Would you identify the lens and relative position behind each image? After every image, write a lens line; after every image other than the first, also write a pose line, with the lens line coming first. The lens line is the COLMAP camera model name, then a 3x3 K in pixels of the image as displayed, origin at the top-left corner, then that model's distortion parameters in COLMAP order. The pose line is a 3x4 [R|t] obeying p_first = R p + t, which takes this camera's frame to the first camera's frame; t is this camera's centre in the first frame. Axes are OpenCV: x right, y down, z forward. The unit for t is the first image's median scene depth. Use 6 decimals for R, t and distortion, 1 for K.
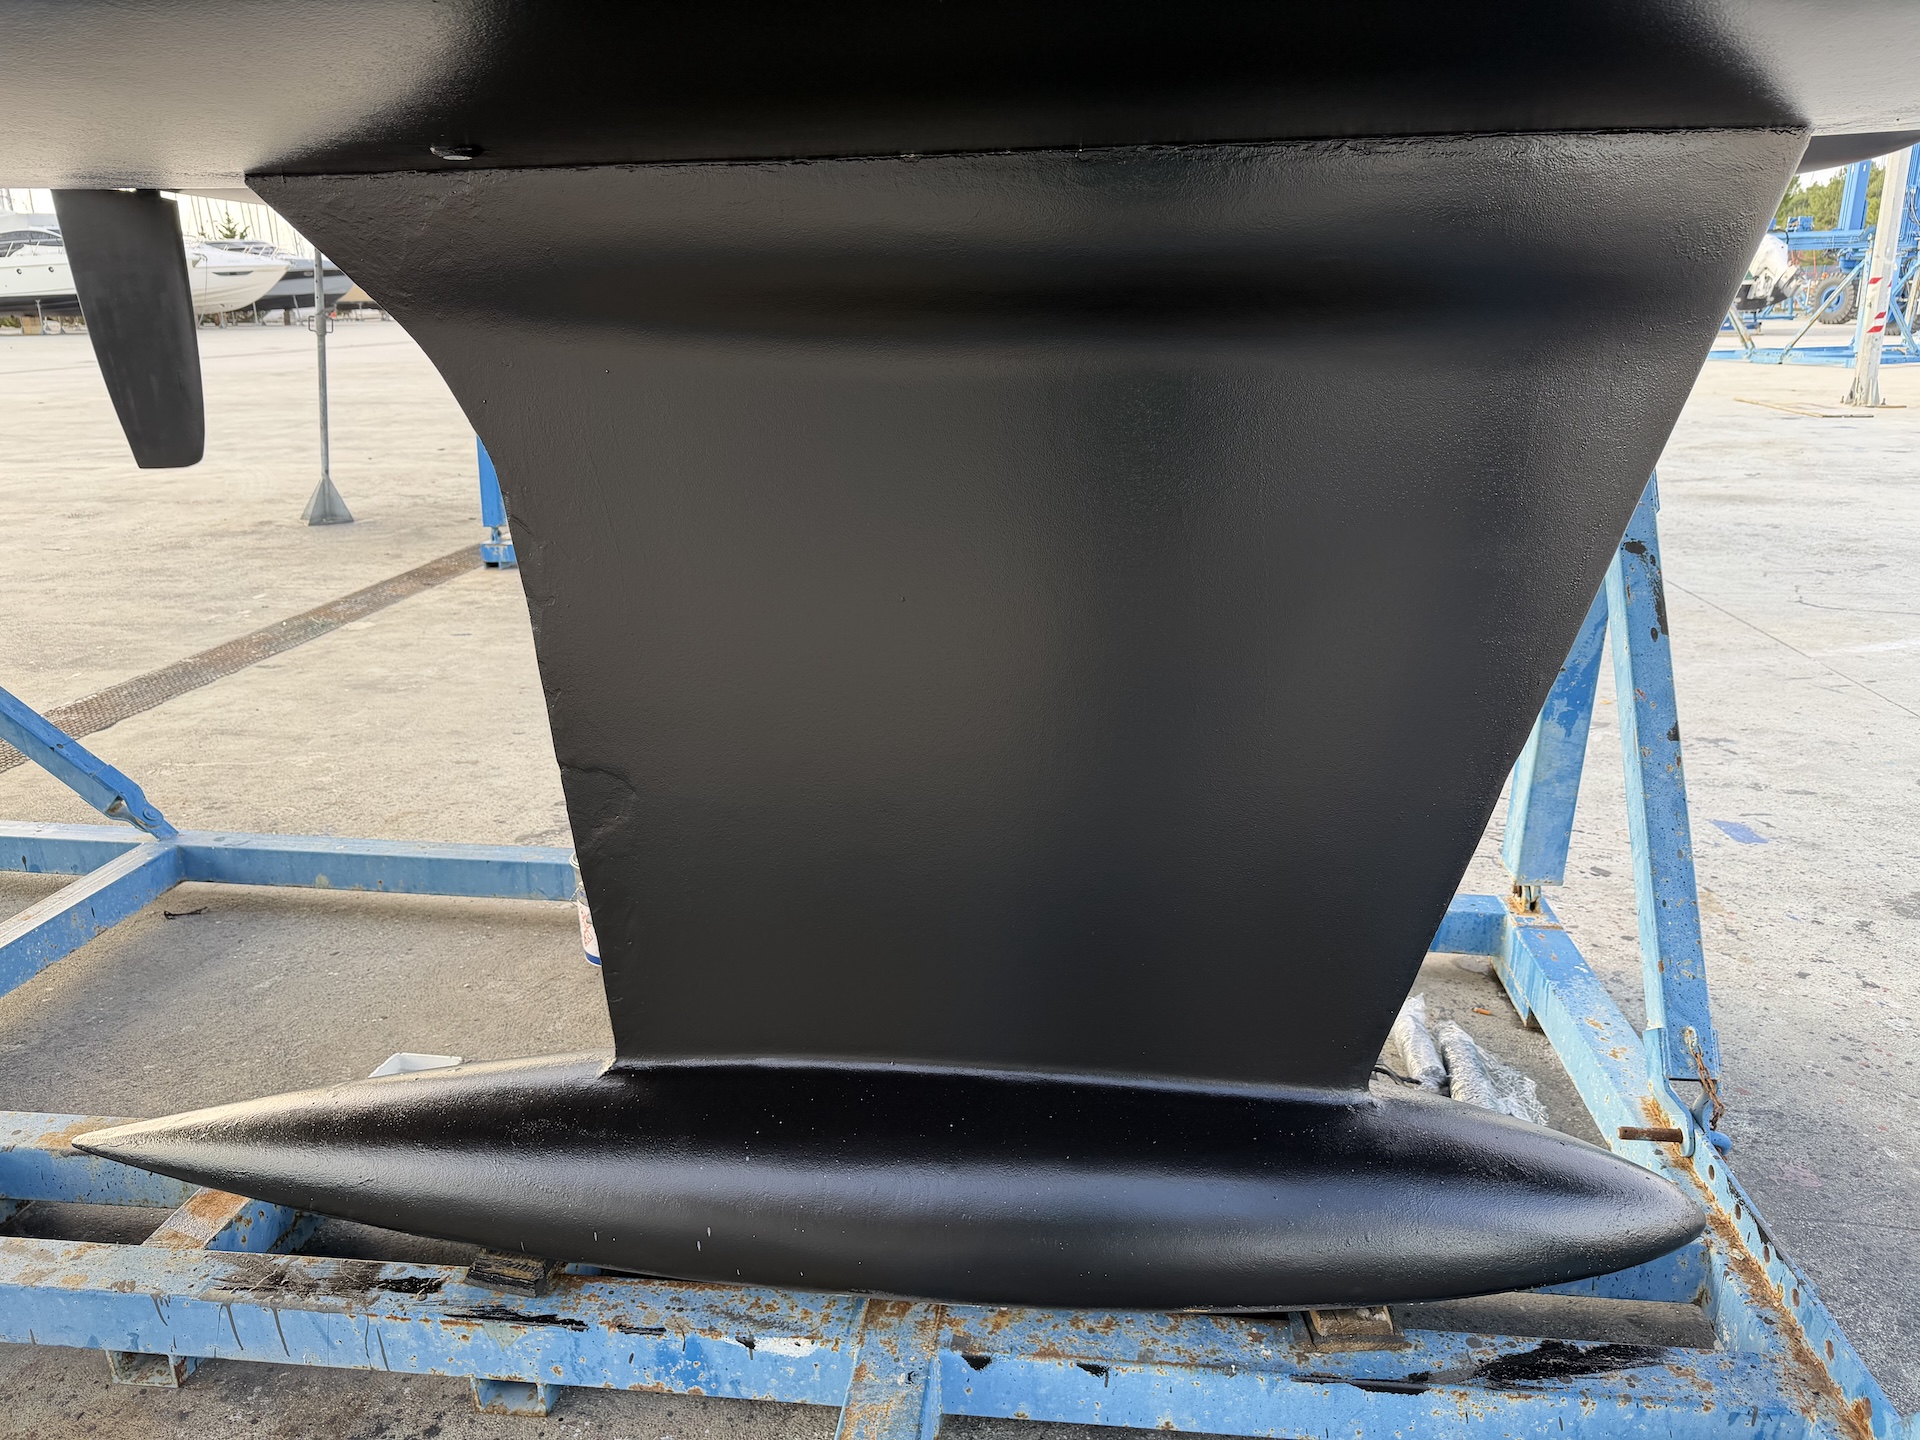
lens RADIAL K [[1375.9, 0, 960.0], [0, 1375.9, 720.0], [0, 0, 1]] dist [0.005968, 0.002905]
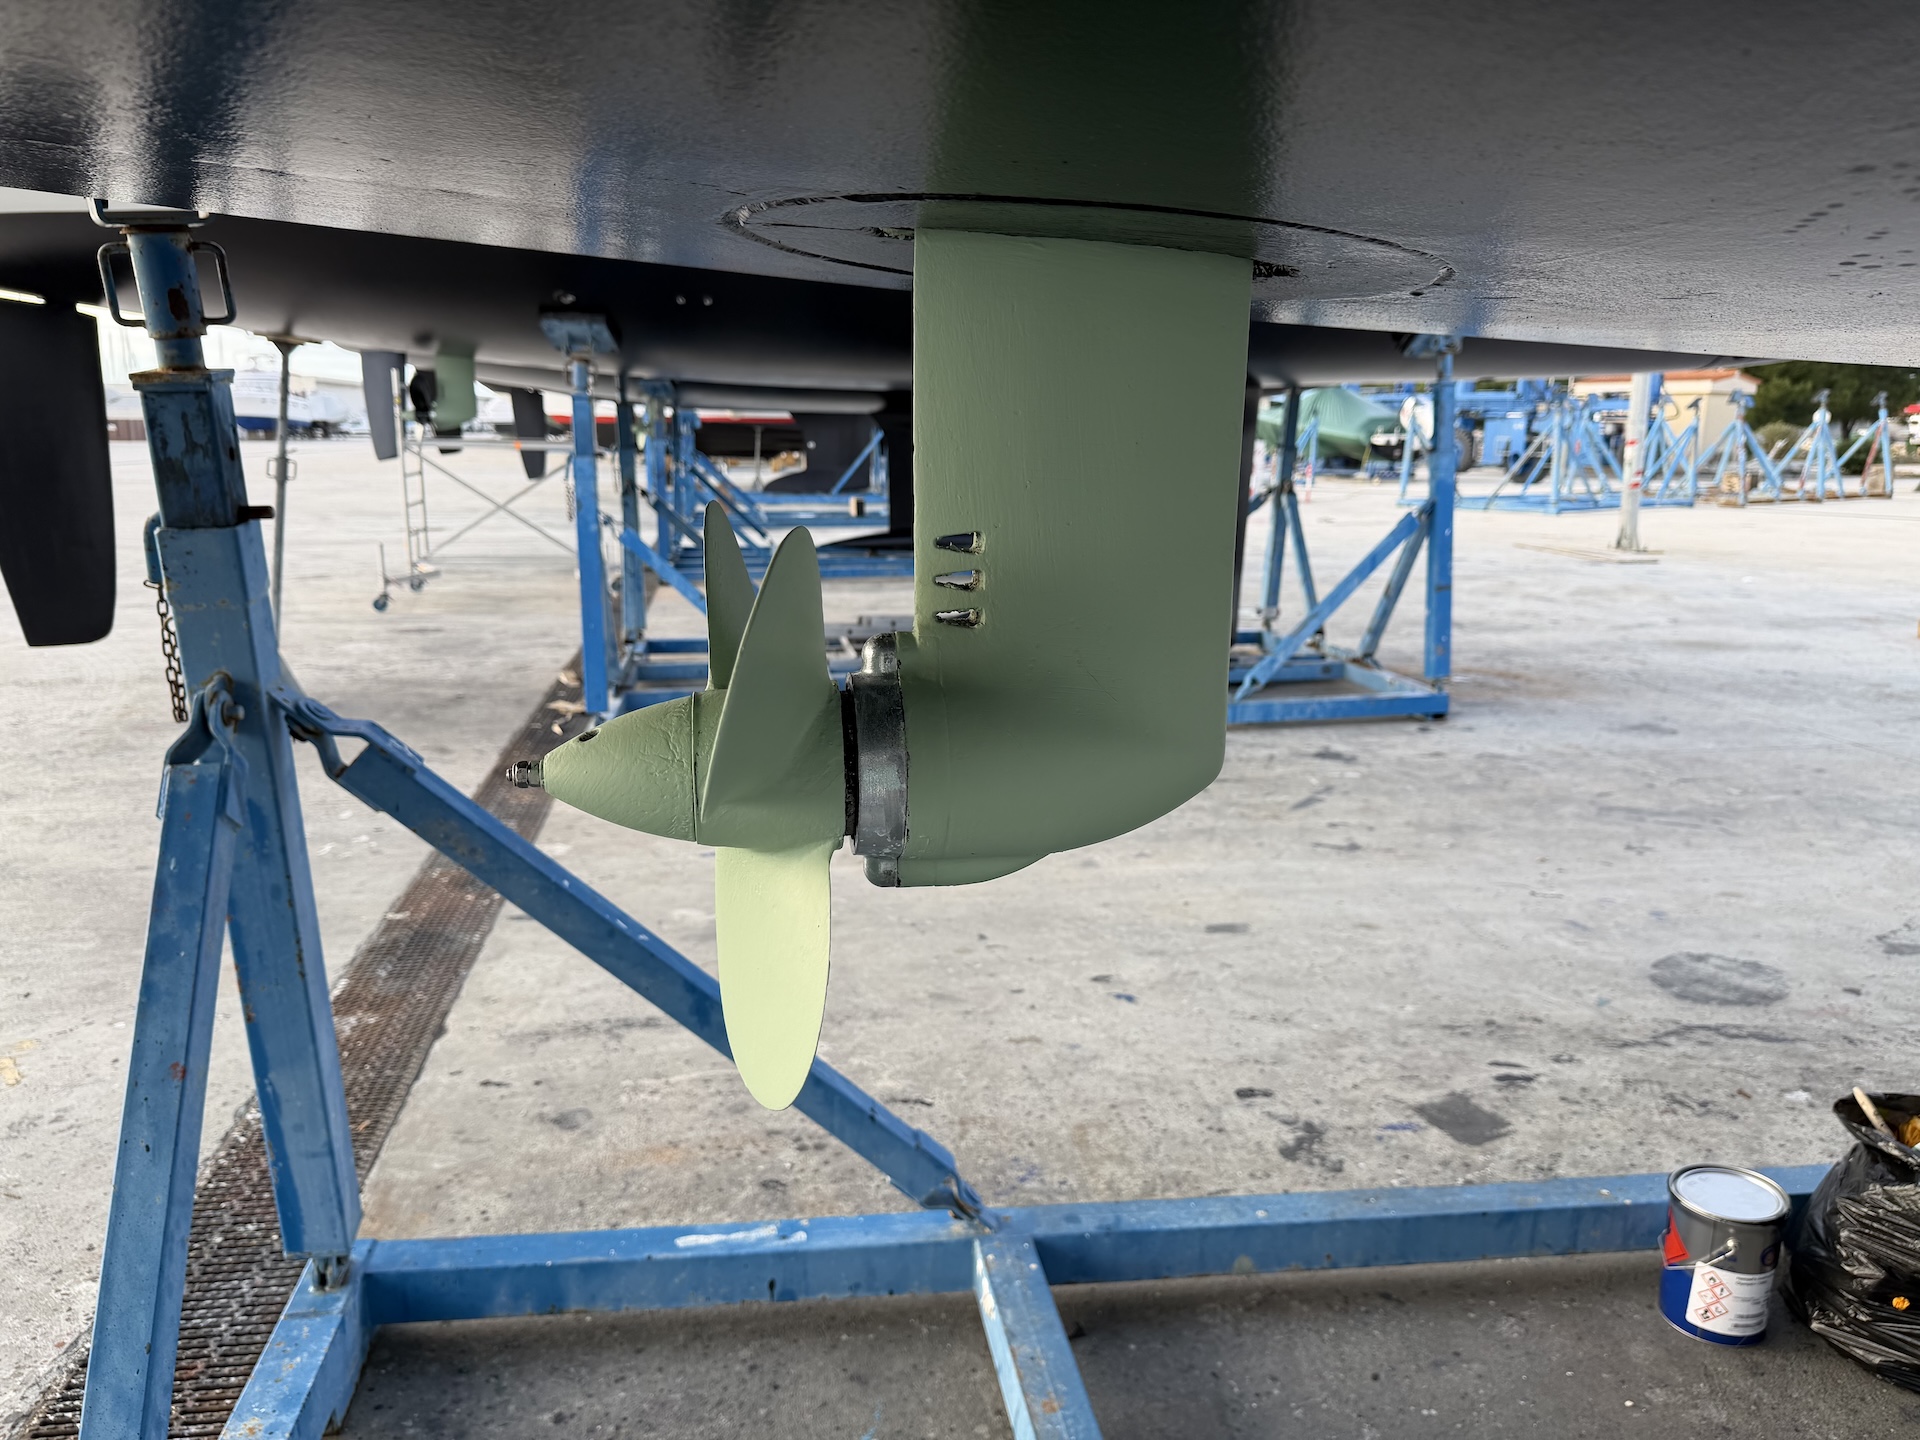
lens RADIAL K [[1375.9, 0, 960.0], [0, 1375.9, 720.0], [0, 0, 1]] dist [0.005968, 0.002905]
pose [[0.963657, -0.034526, 0.264902, -0.297894], [0.059370, 0.994494, -0.086357, -0.042662], [-0.260462, 0.098946, 0.960401, 0.120583]]
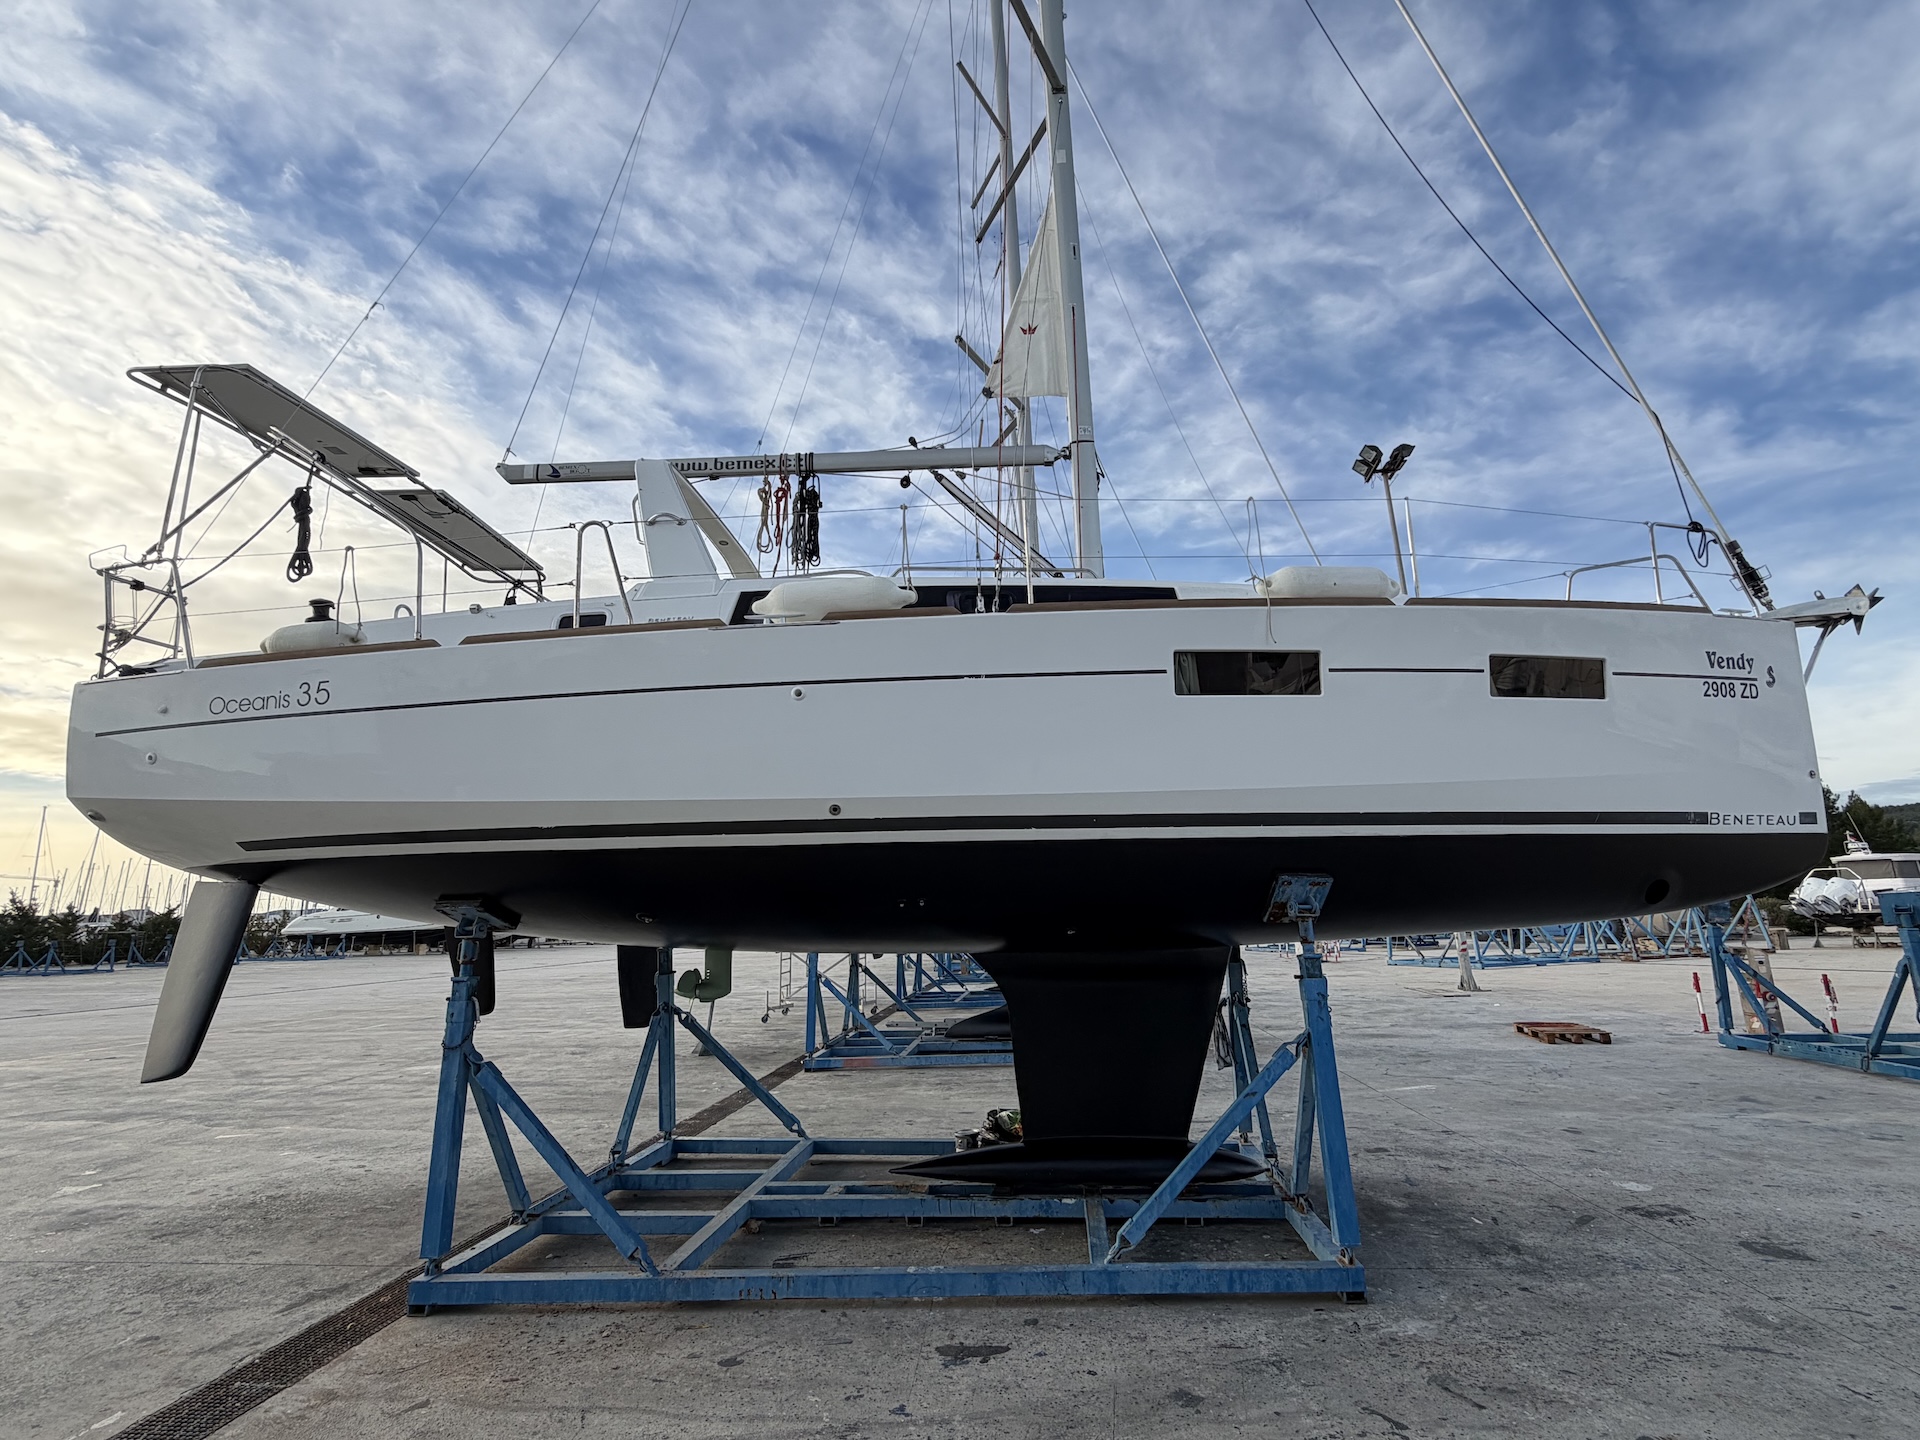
lens RADIAL K [[940.0, 0, 960.0], [0, 940.0, 720.0], [0, 0, 1]] dist [-0.000564, 0.000916]
pose [[0.999860, -0.004127, 0.016223, -0.104522], [0.011520, 0.872769, -0.487997, 0.114196], [-0.012145, 0.488116, 0.872694, -0.490613]]
